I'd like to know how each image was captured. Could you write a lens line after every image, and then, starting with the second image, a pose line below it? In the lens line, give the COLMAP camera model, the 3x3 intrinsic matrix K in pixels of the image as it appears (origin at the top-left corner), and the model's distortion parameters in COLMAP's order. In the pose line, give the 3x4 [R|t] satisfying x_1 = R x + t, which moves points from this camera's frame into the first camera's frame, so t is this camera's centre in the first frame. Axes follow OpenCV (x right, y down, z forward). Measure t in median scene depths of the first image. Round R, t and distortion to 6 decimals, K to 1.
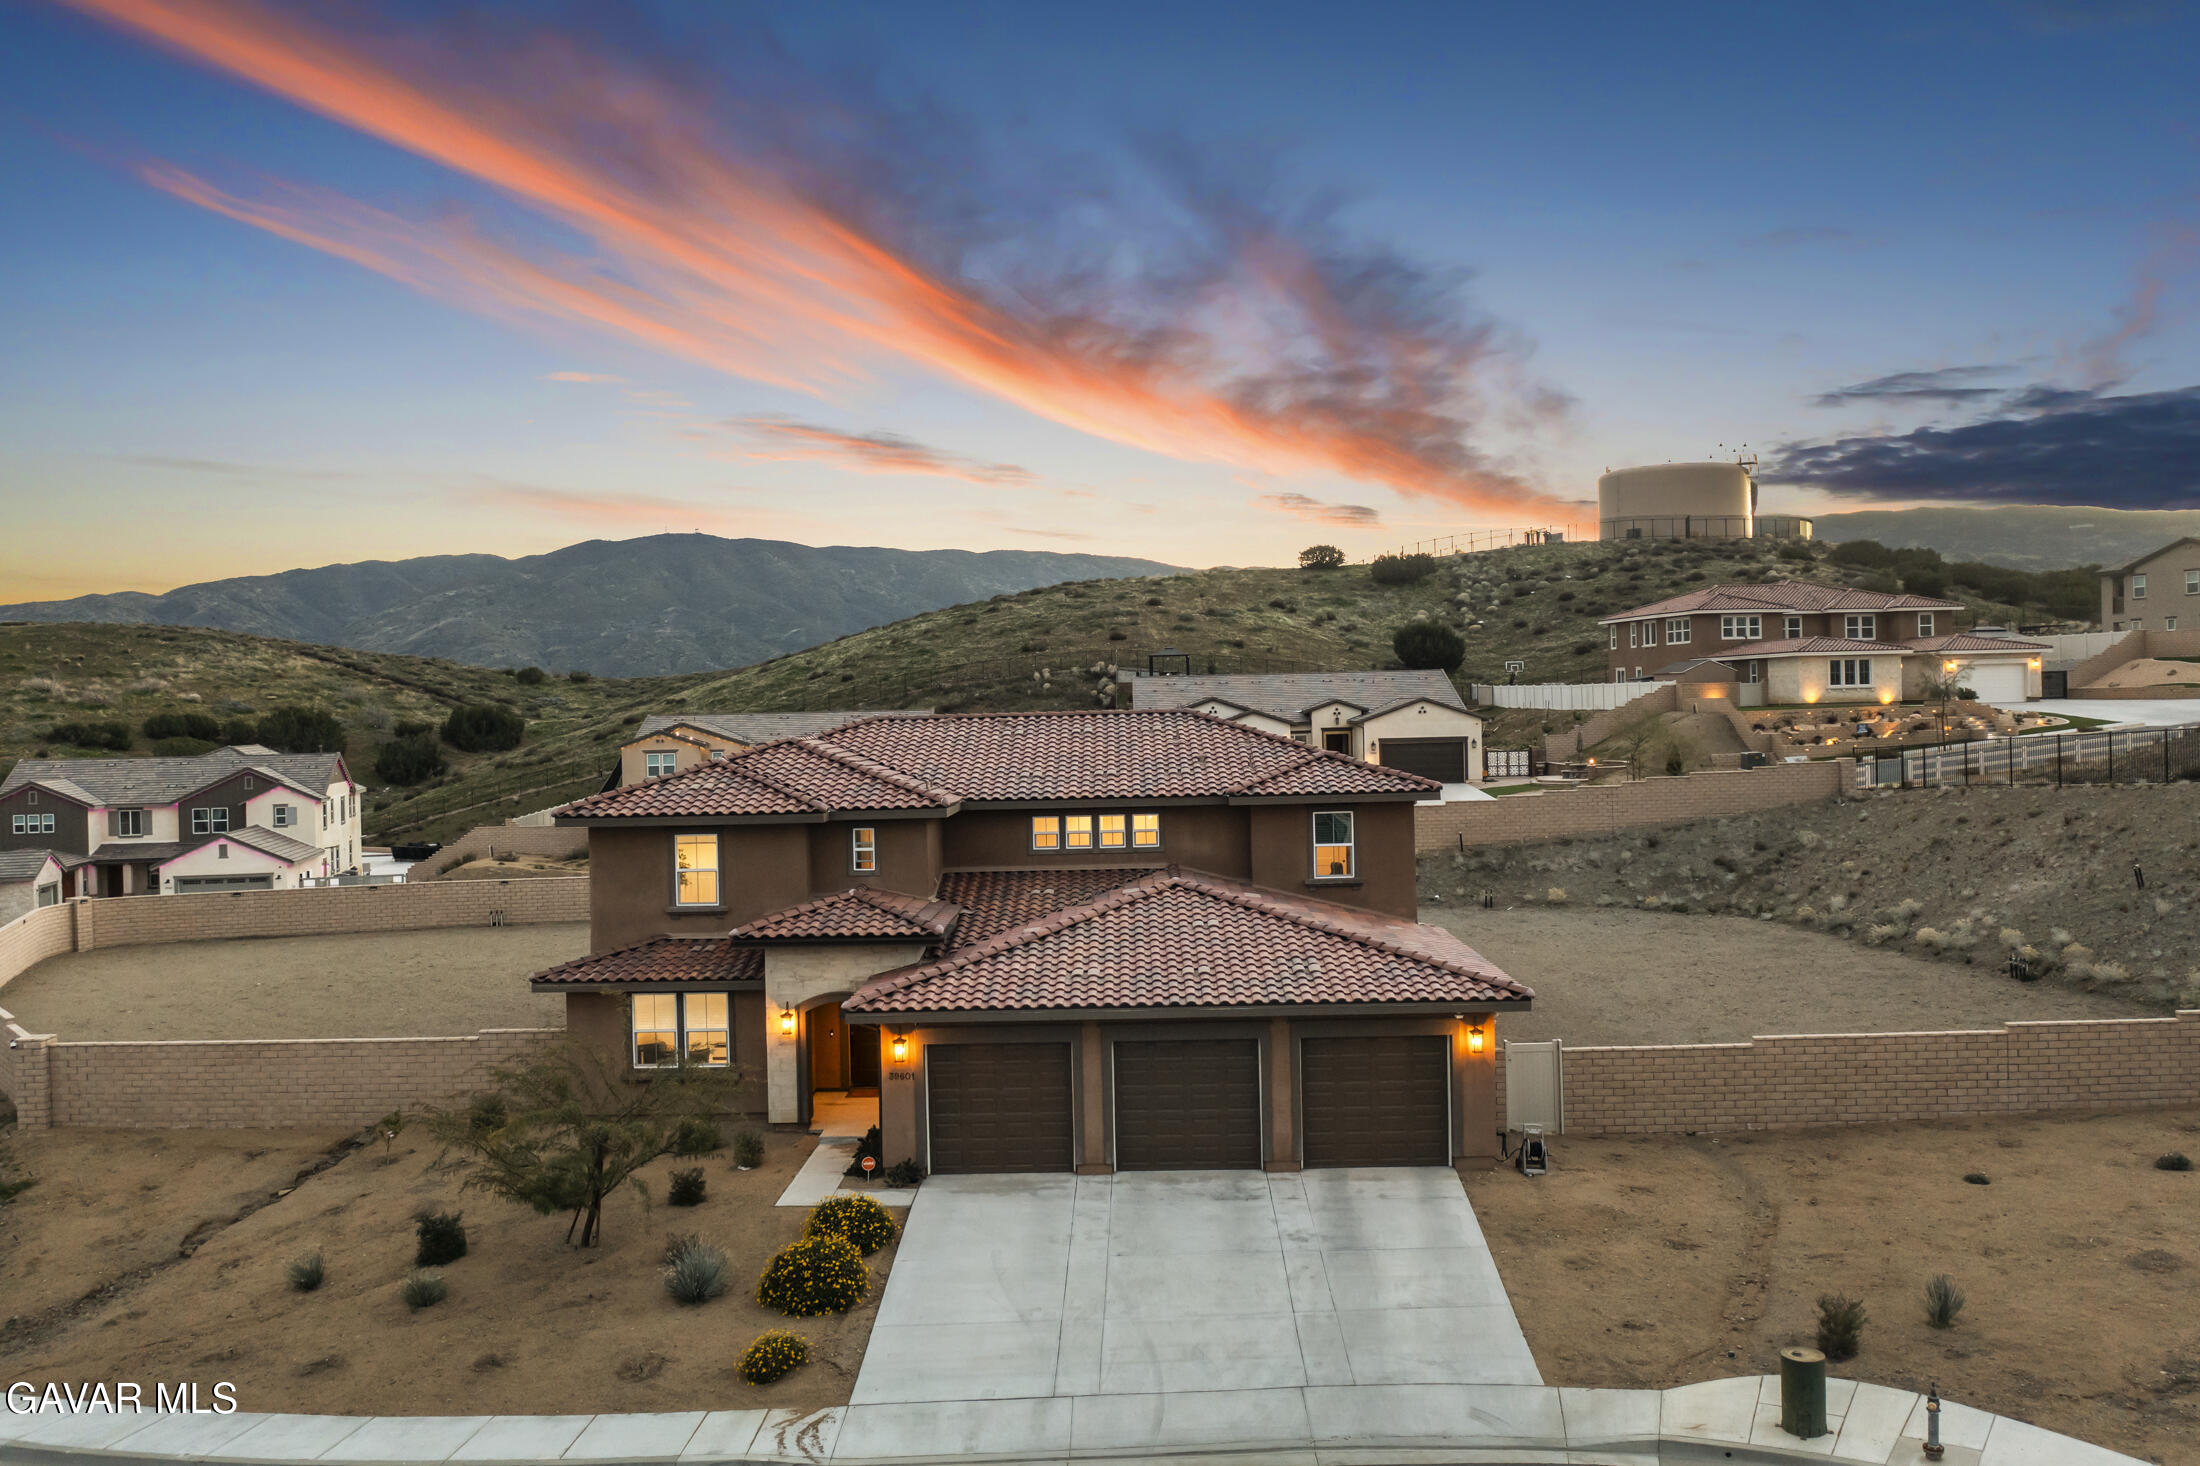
lens RADIAL K [[1743.7, 0, 1098.0], [0, 1743.7, 726.9], [0, 0, 1]] dist [-0.012649, 0.000218]
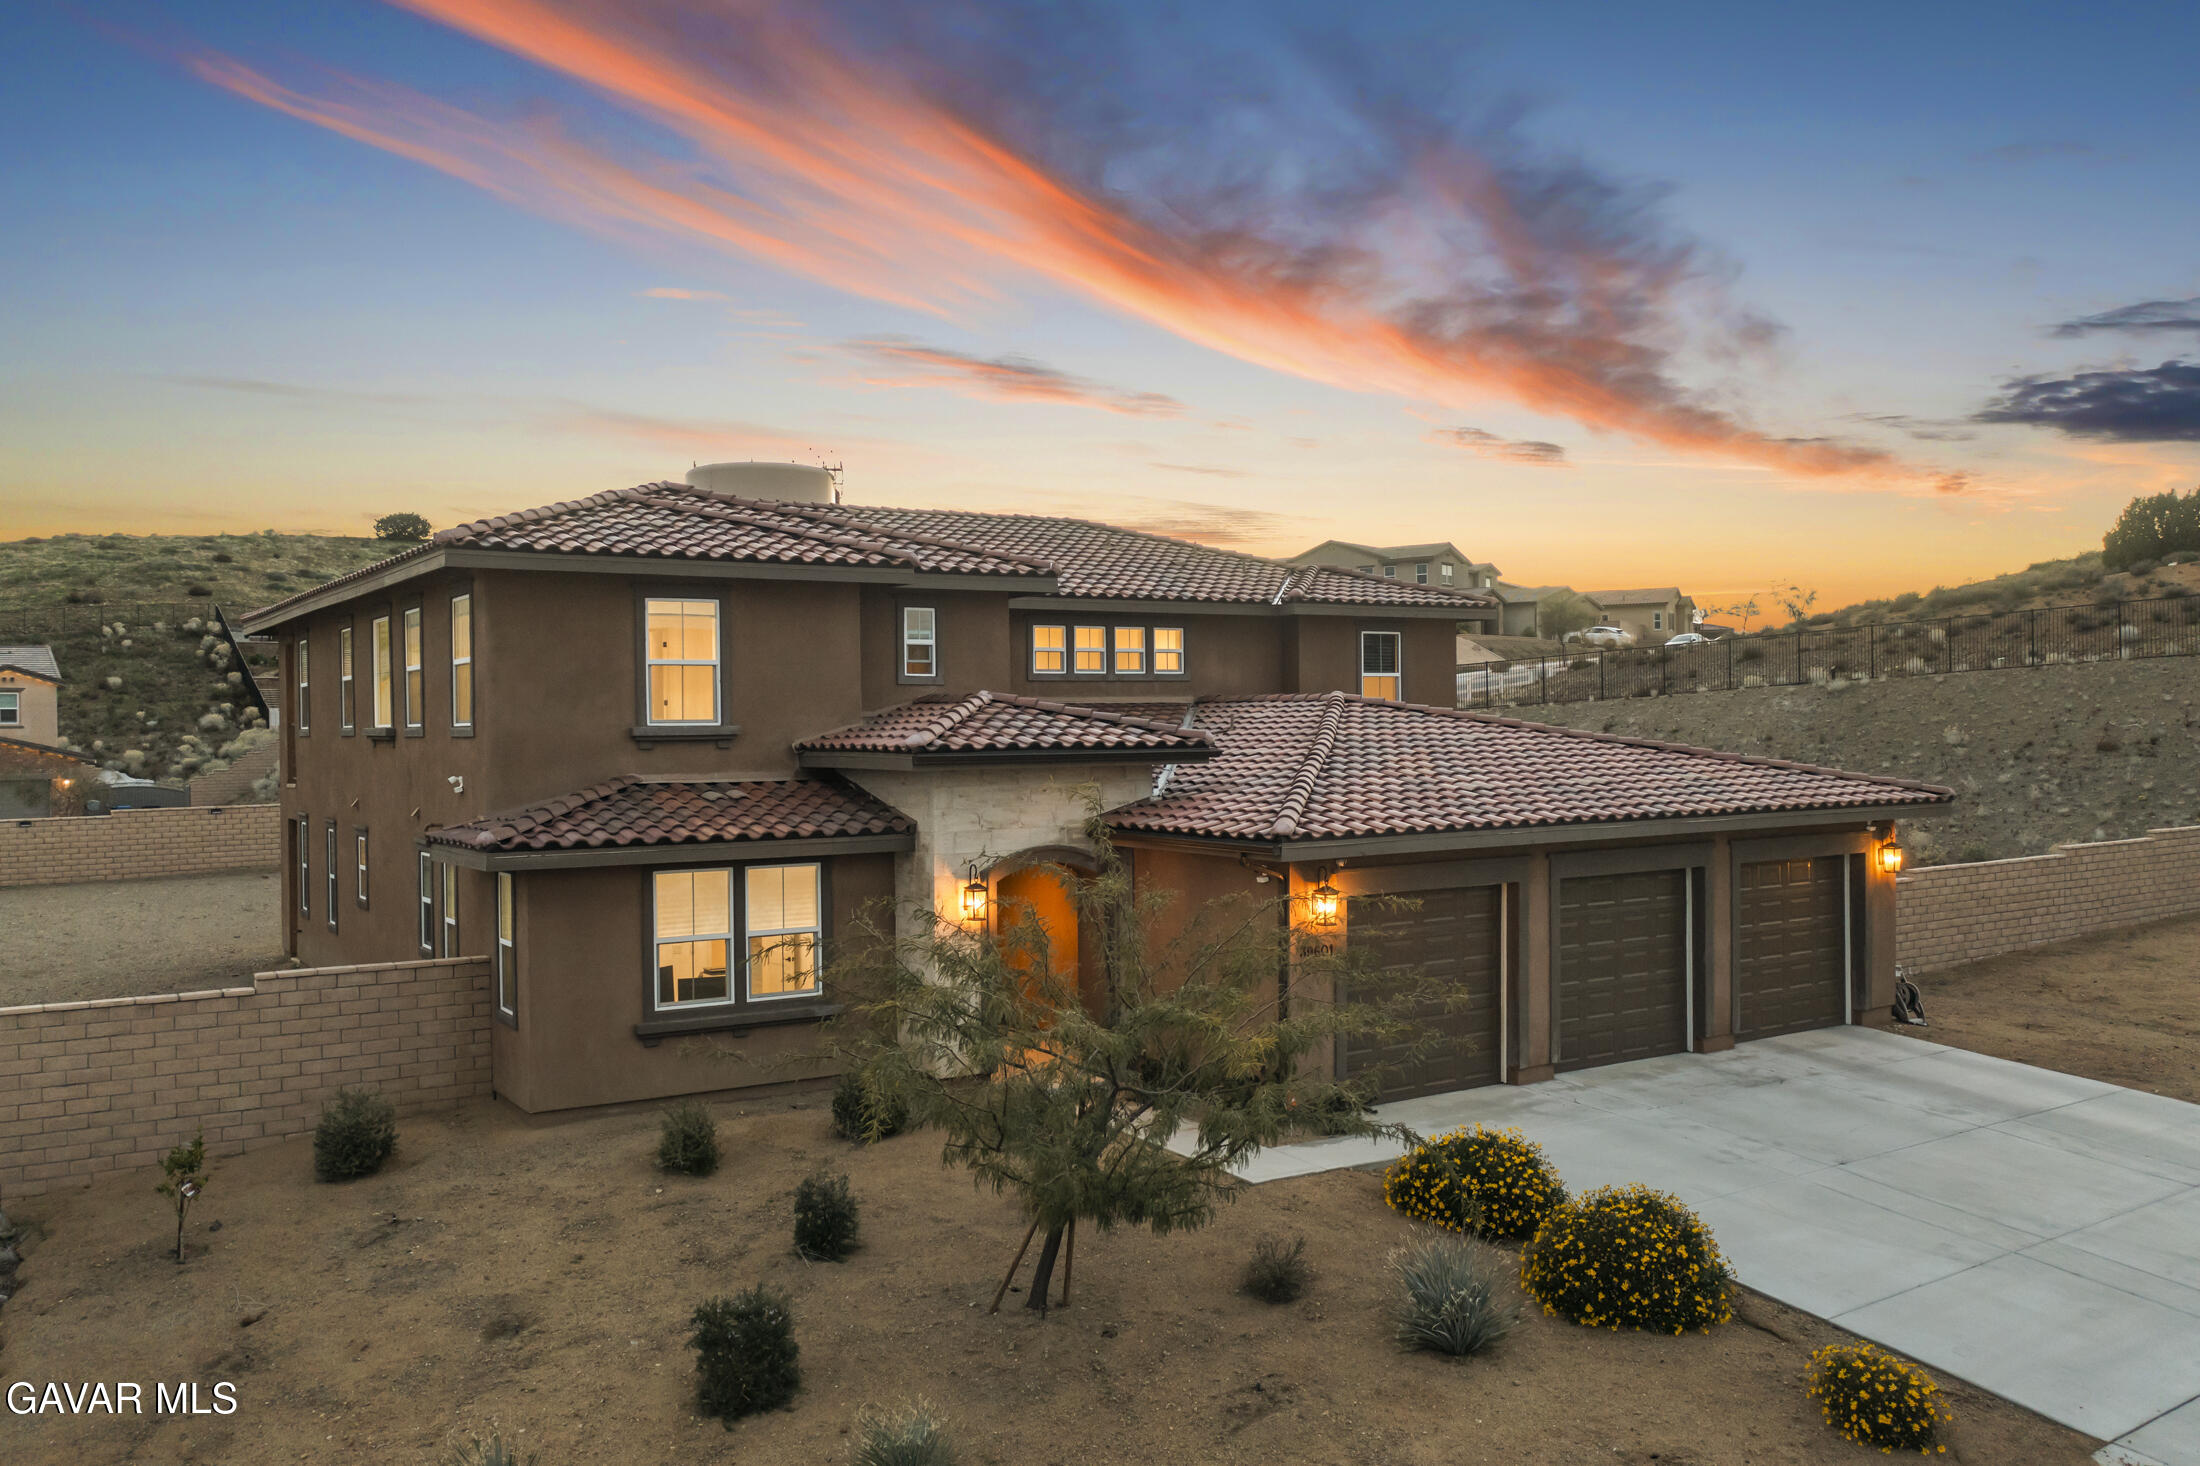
lens RADIAL K [[1753.3, 0, 1099.3], [0, 1753.3, 715.9], [0, 0, 1]] dist [-0.014131, -0.003152]
pose [[0.827007, 0.014528, 0.562004, -0.401577], [-0.000648, 0.999690, -0.024888, 0.104253], [-0.562191, 0.020218, 0.826760, 0.418736]]
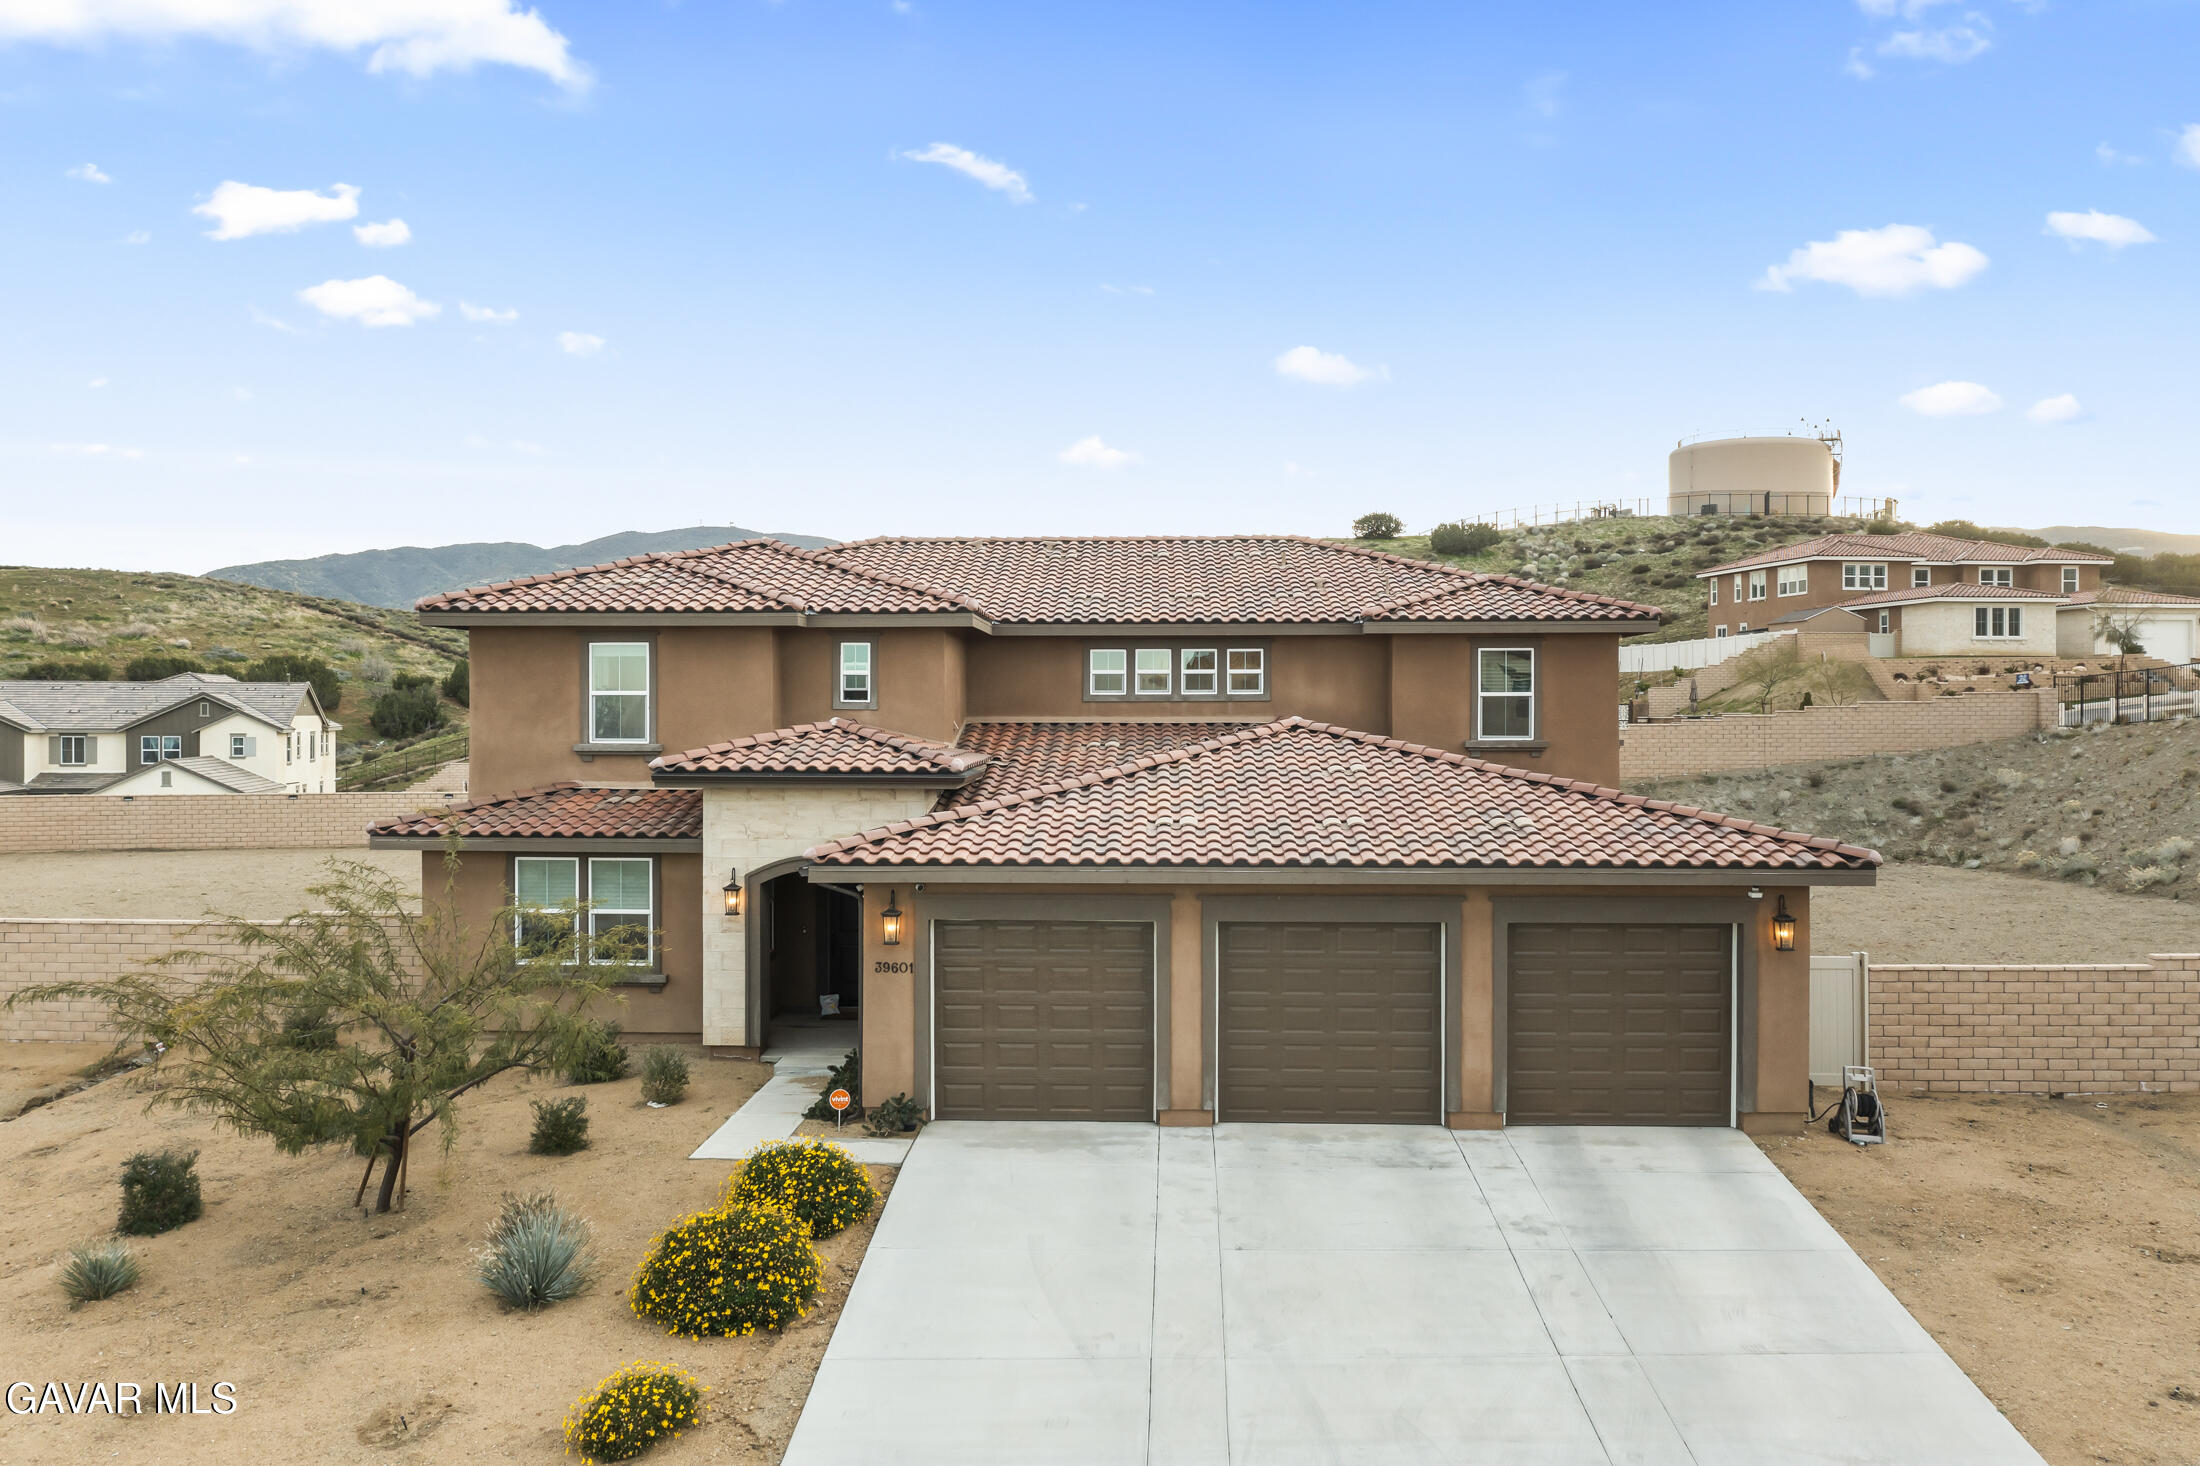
lens RADIAL K [[1753.3, 0, 1099.3], [0, 1753.3, 715.9], [0, 0, 1]] dist [-0.014131, -0.003152]
pose [[0.999597, 0.022784, -0.016906, -0.020741], [-0.022913, 0.999710, -0.007443, 0.084802], [0.016732, 0.007828, 0.999829, 0.266385]]
